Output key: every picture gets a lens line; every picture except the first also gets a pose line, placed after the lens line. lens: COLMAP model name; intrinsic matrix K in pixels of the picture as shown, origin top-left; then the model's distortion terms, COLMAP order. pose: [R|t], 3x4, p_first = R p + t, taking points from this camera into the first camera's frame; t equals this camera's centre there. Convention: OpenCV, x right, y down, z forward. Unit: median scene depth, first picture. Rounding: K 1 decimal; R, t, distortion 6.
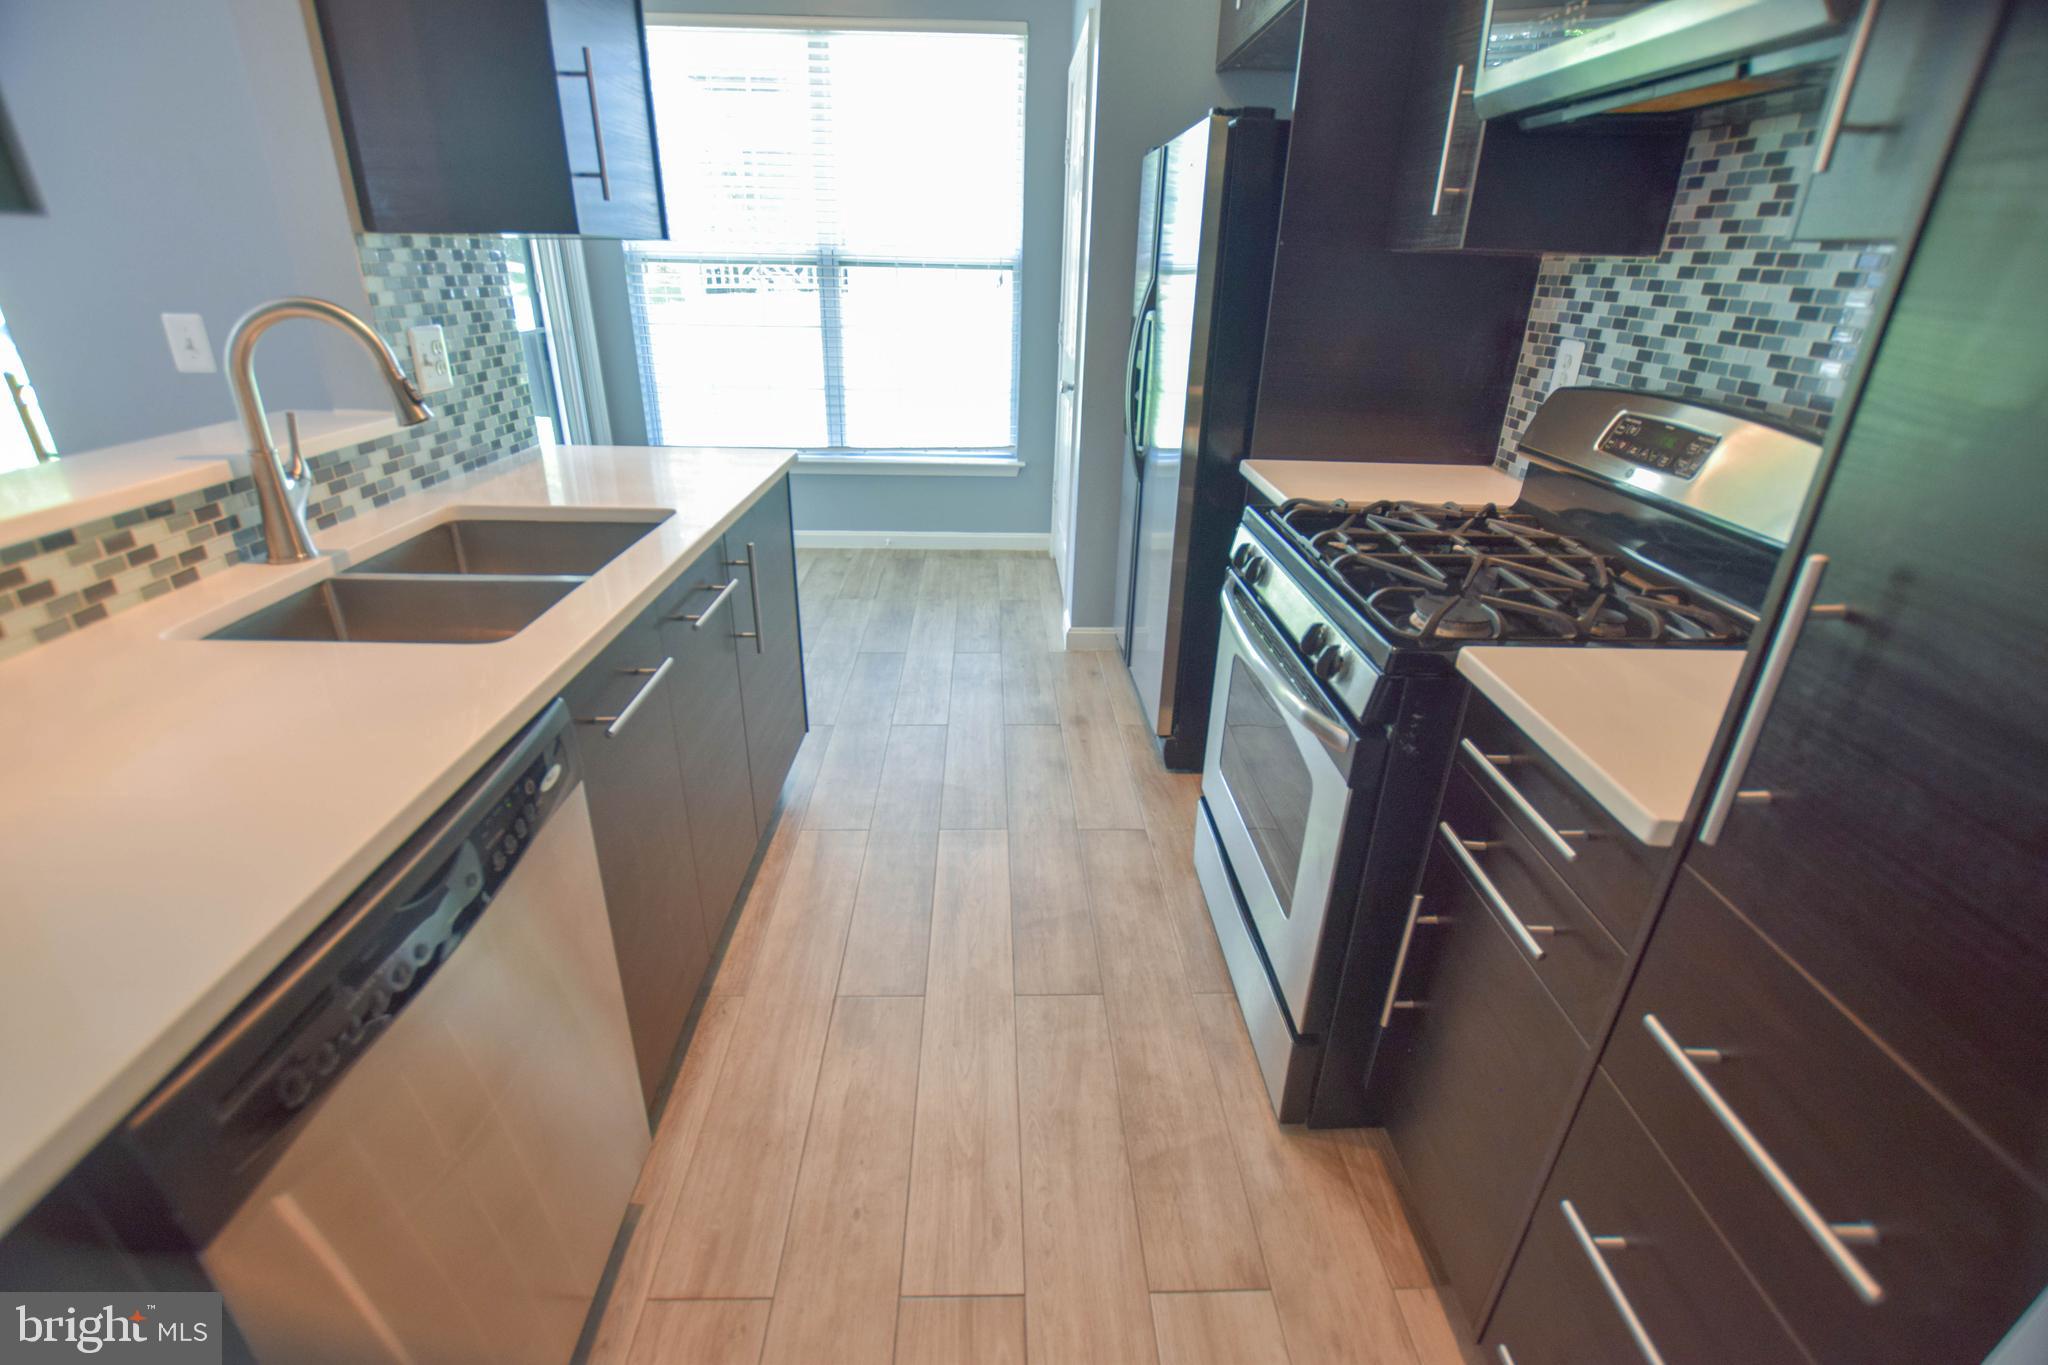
lens RADIAL K [[916.1, 0, 1020.0], [0, 916.1, 674.8], [0, 0, 1]] dist [-0.029162, 0.000205]
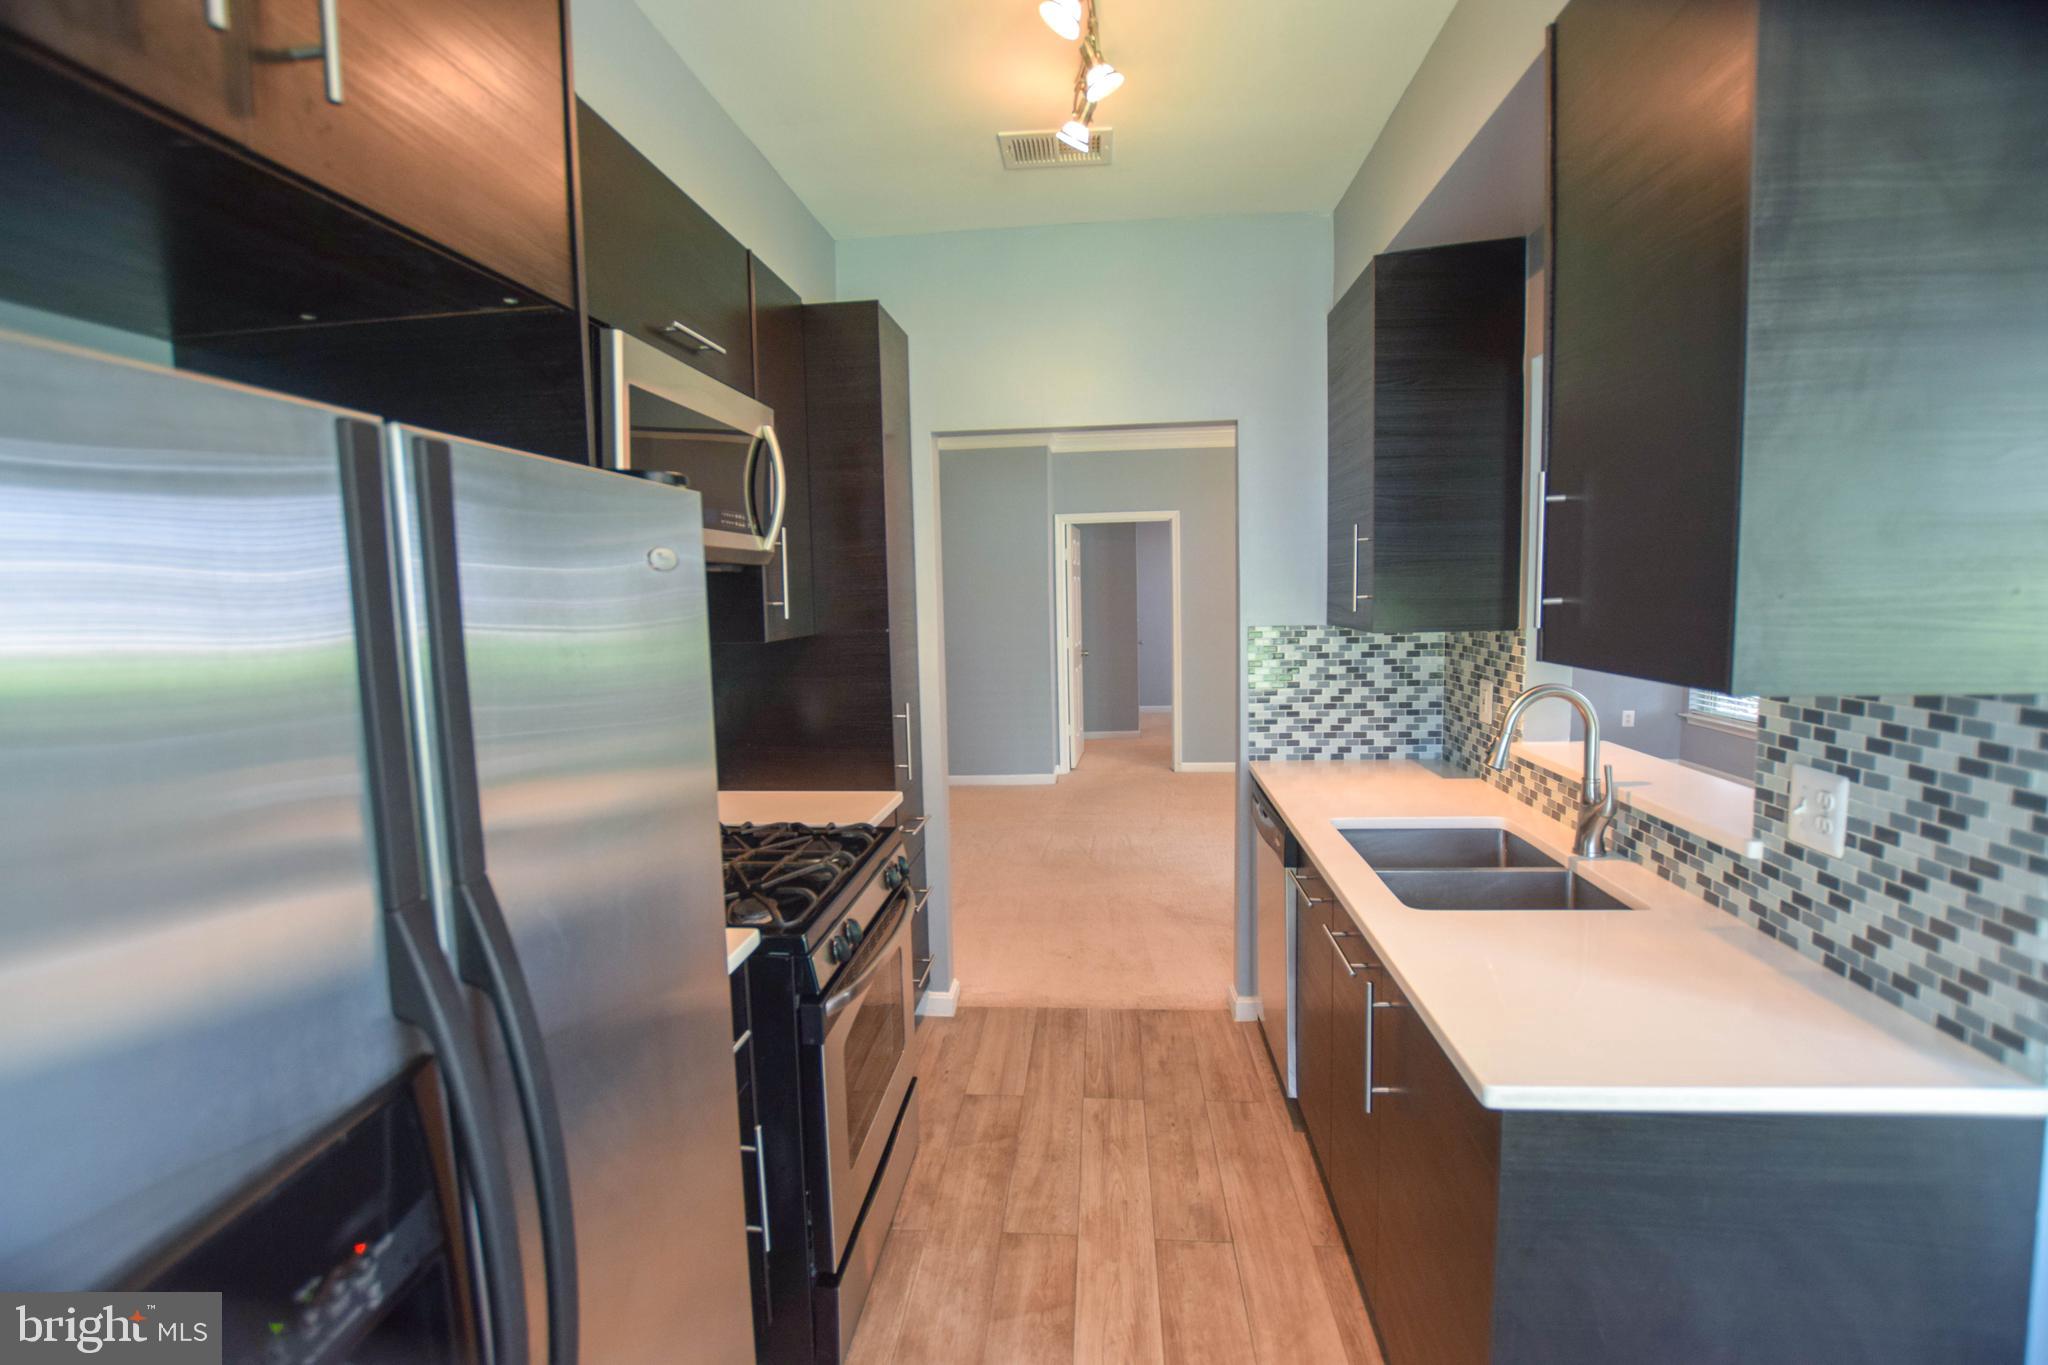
lens RADIAL K [[916.1, 0, 1013.3], [0, 916.1, 673.0], [0, 0, 1]] dist [-0.029162, 0.000205]
pose [[-0.992038, -0.008234, 0.125673, -0.065818], [0.055379, 0.867692, 0.494008, -0.874701], [-0.113113, 0.497034, -0.860327, 1.691006]]
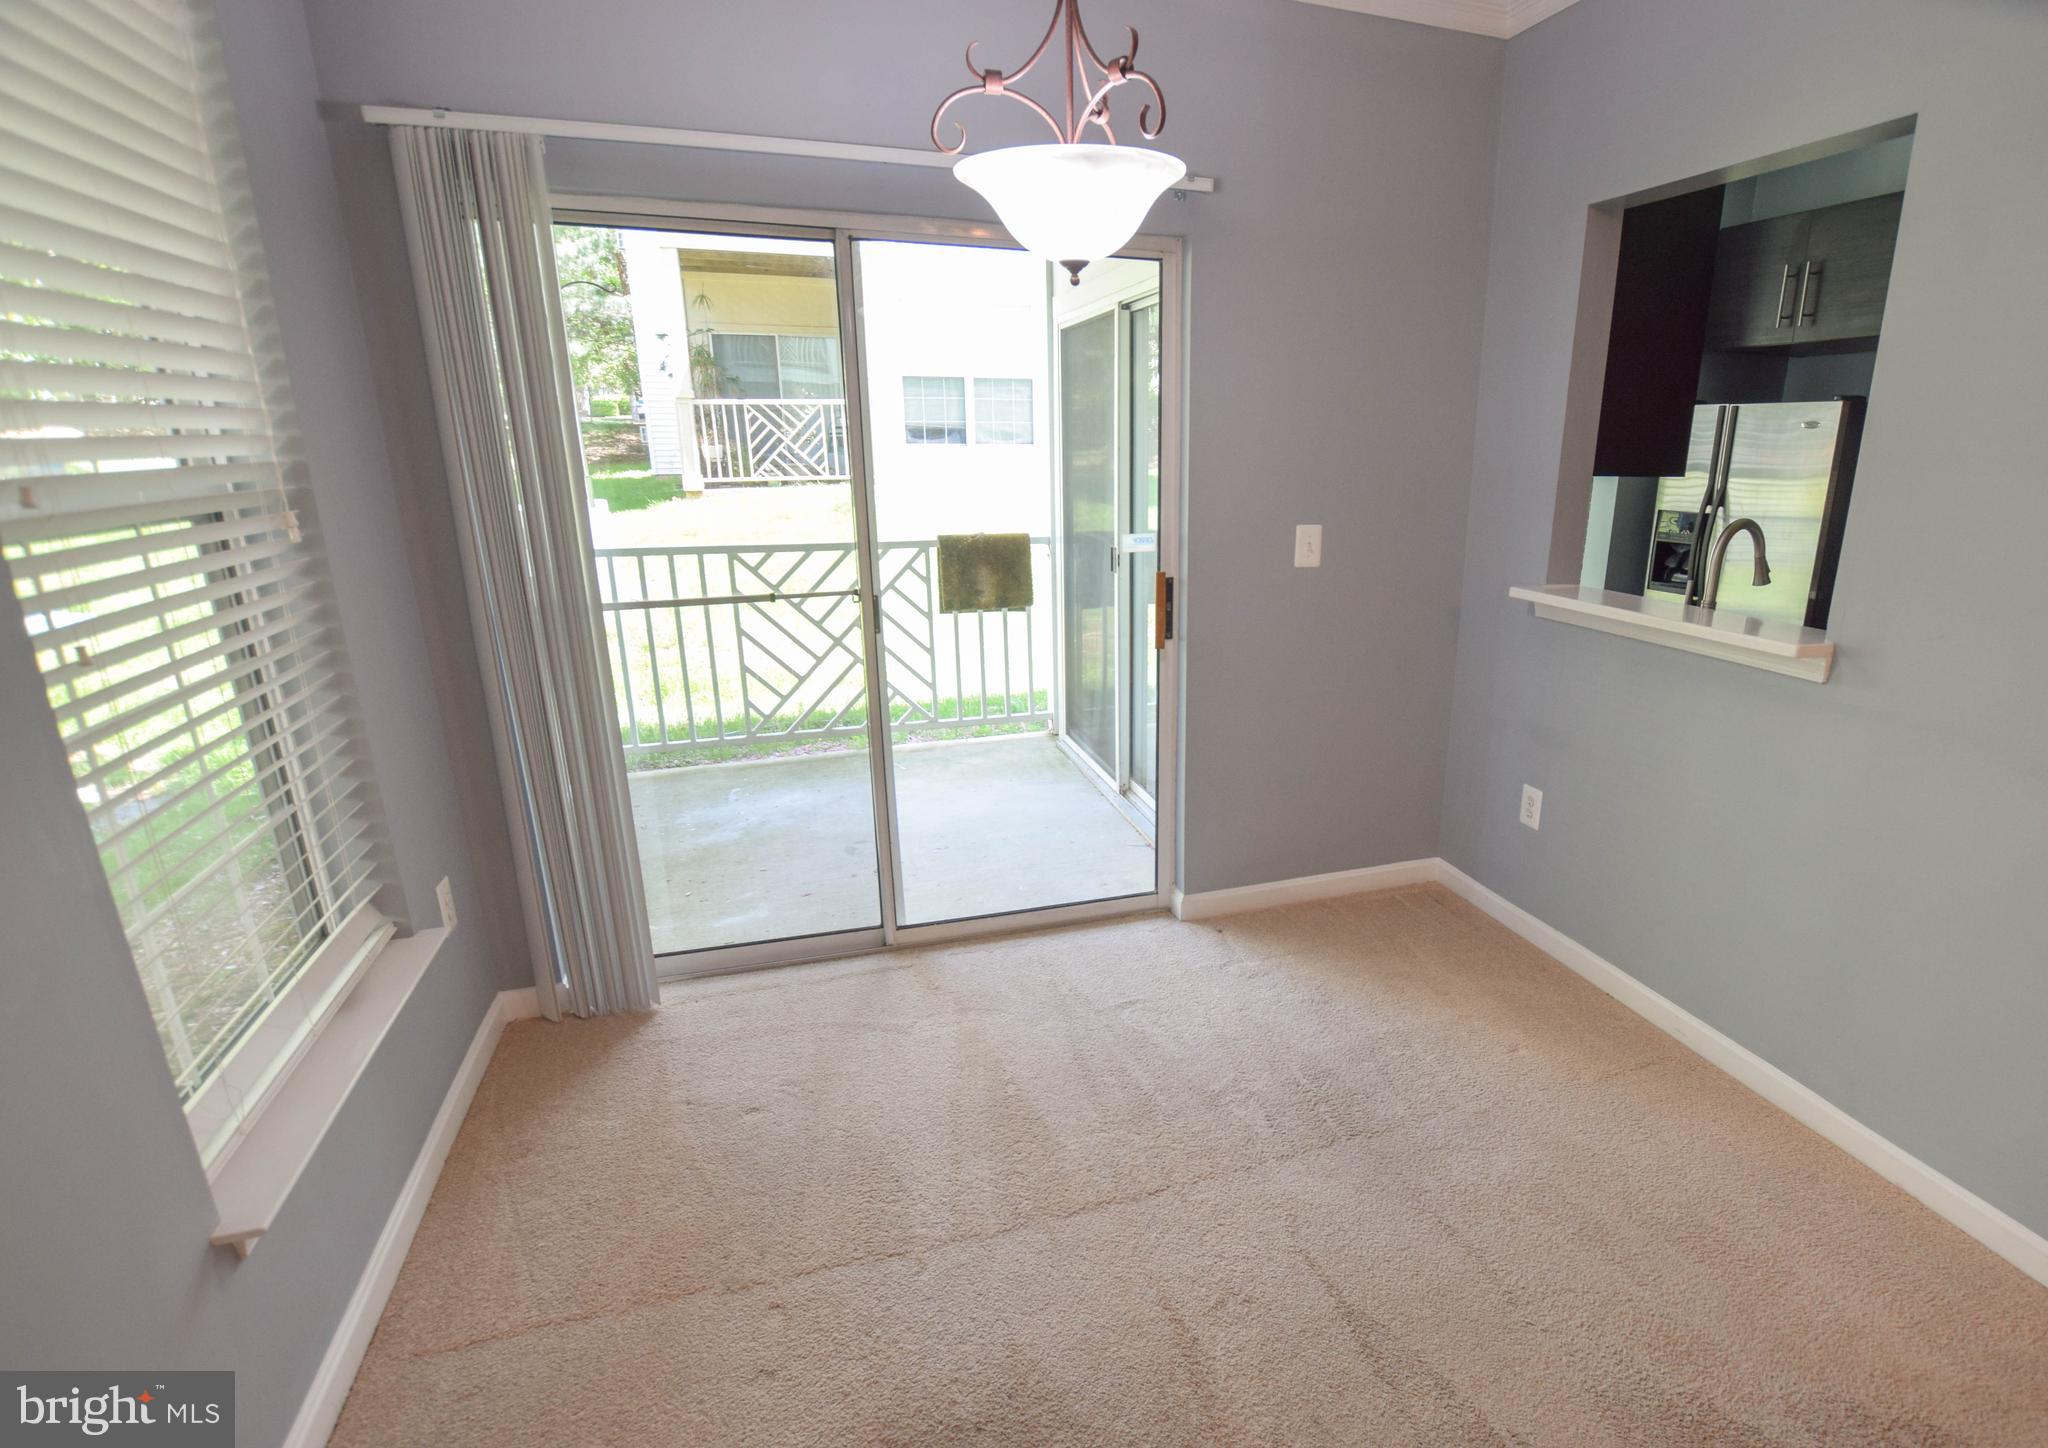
lens RADIAL K [[1046.2, 0, 1142.0], [0, 1046.2, 761.0], [0, 0, 1]] dist [-0.024511, 0.001350]
pose [[0.947814, -0.106672, 0.300449, -1.889418], [0.142779, 0.984604, -0.100844, 0.074480], [-0.285066, 0.138479, 0.948452, -0.416160]]
